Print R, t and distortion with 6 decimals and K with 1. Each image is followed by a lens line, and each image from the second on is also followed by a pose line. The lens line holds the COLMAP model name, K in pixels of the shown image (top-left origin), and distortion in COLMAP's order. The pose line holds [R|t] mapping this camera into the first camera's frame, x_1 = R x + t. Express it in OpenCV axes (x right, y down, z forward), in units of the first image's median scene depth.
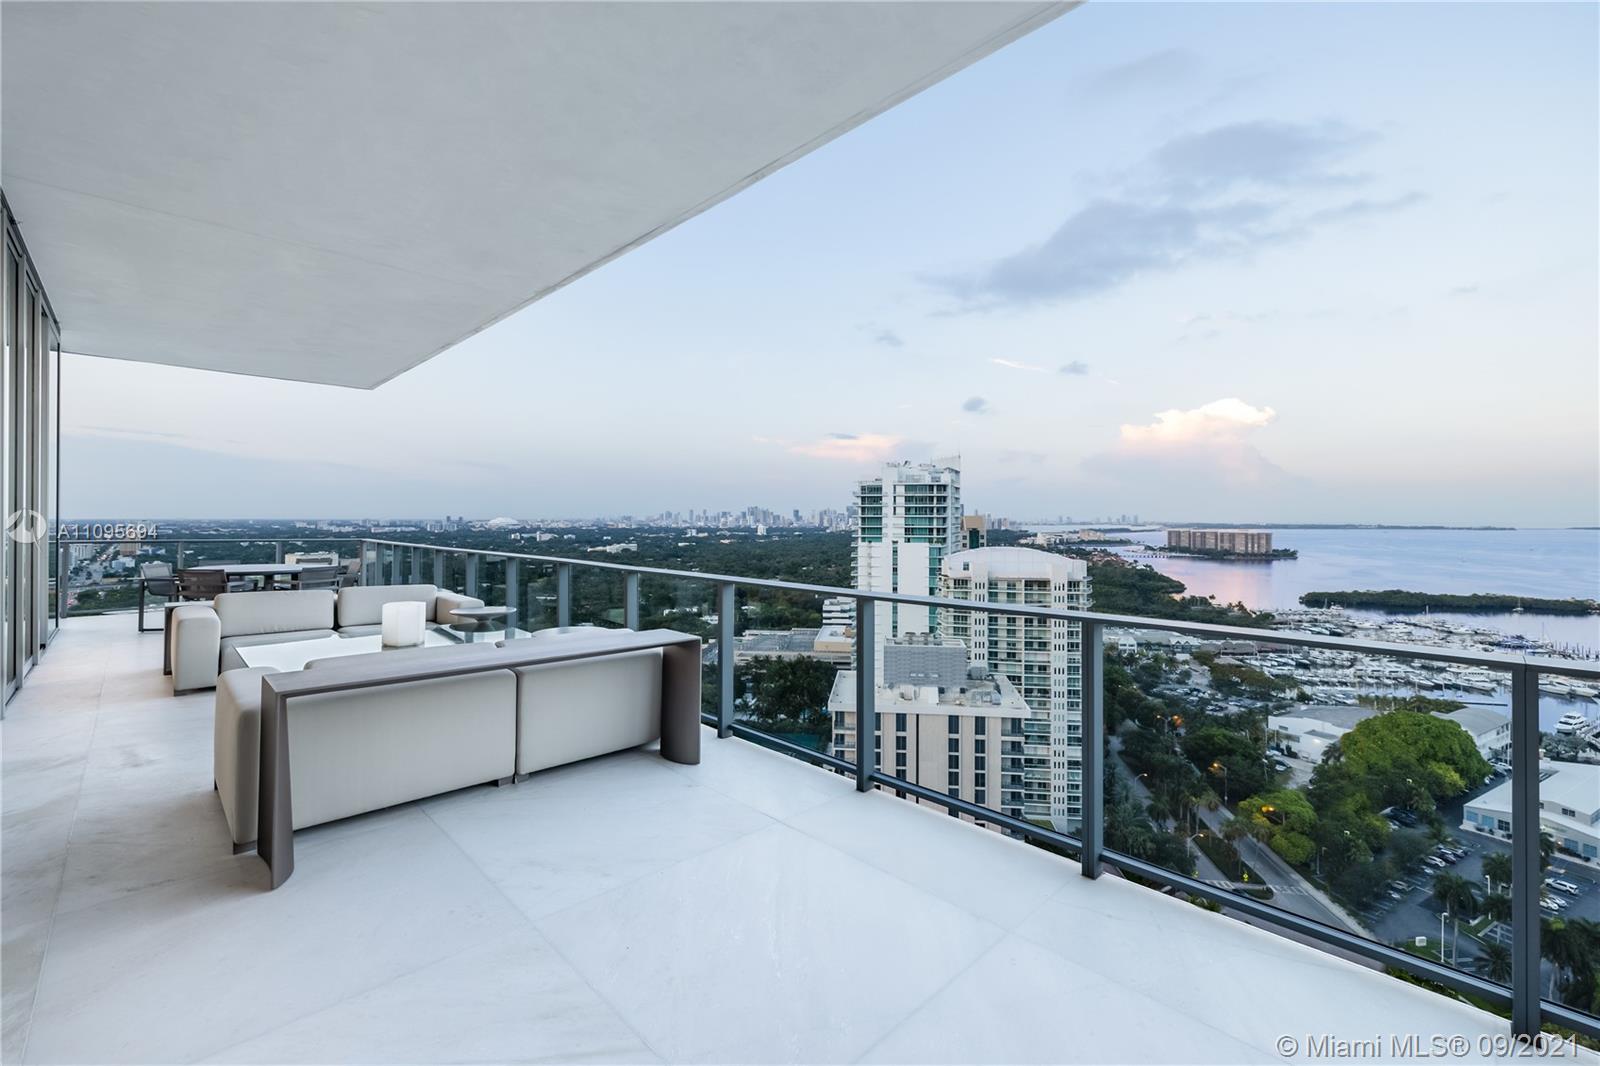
lens RADIAL K [[697.5, 0, 799.0], [0, 697.5, 525.3], [0, 0, 1]] dist [0.000651, 0.000049]
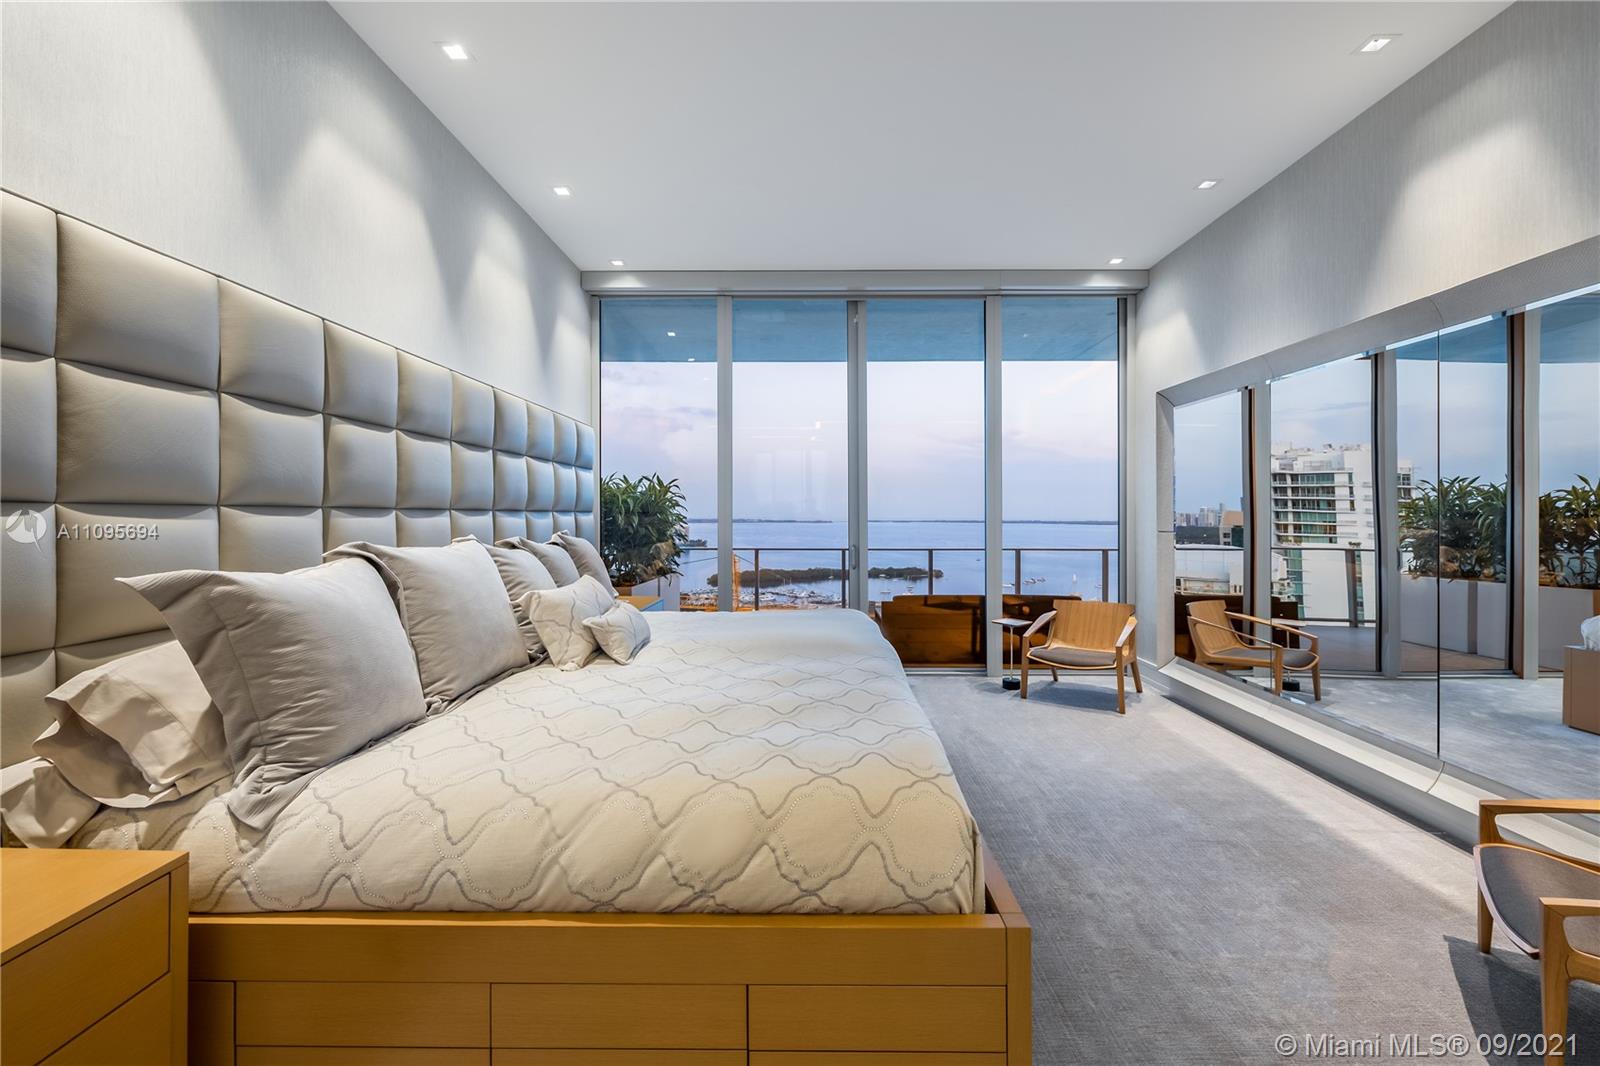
lens RADIAL K [[697.5, 0, 800.2], [0, 697.5, 523.2], [0, 0, 1]] dist [0.000651, 0.000049]
pose [[0.696809, -0.011222, 0.717169, -0.640251], [0.009781, 0.999933, 0.006144, -0.007919], [-0.717190, 0.002734, 0.696872, 0.671183]]
